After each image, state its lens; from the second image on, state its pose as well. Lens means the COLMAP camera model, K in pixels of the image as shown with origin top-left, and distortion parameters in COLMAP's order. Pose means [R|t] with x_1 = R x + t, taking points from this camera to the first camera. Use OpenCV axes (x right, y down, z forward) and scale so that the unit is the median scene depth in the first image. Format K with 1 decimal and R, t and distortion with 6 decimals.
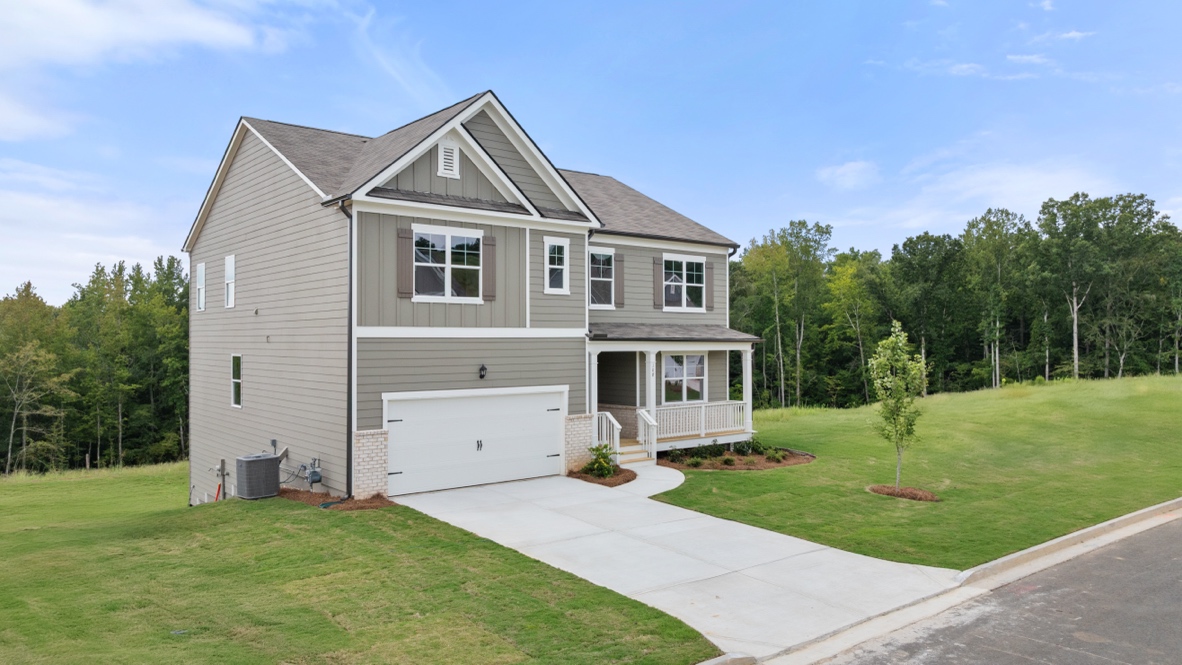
lens RADIAL K [[835.2, 0, 591.0], [0, 835.2, 332.5], [0, 0, 1]] dist [-0.009681, 0.000588]
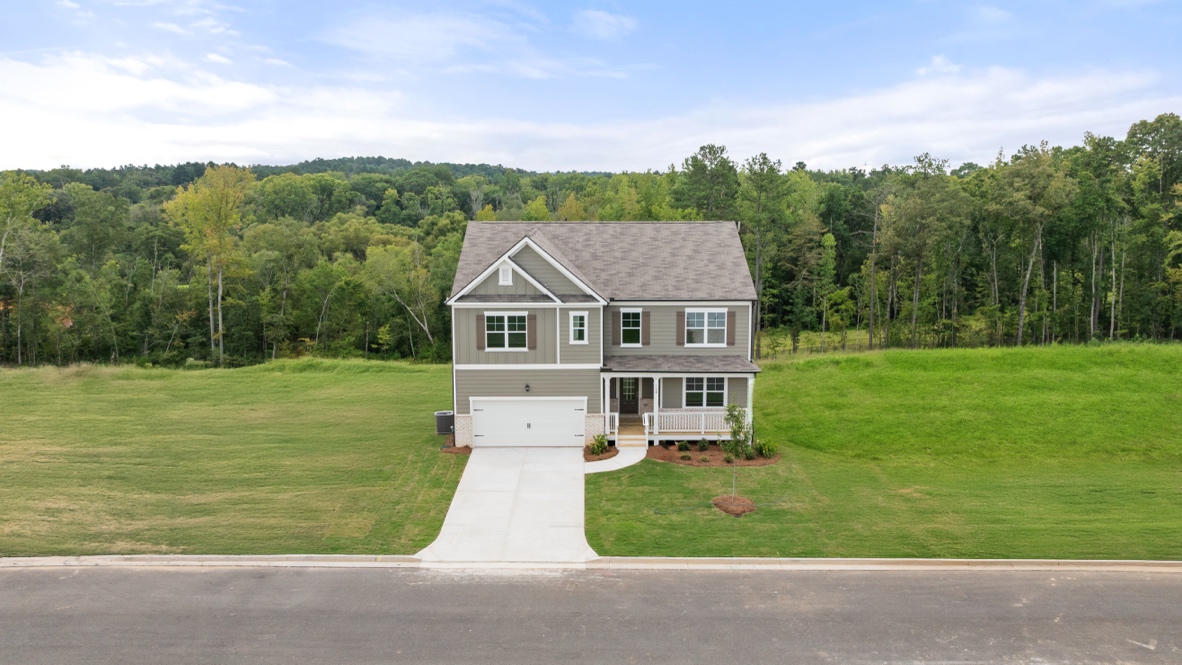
lens RADIAL K [[832.8, 0, 592.7], [0, 832.8, 298.5], [0, 0, 1]] dist [-0.002596, -0.002523]
pose [[0.774391, 0.082019, -0.627368, 0.953944], [0.005069, 0.990726, 0.135779, -0.338713], [0.632687, -0.108326, 0.766794, -0.251280]]
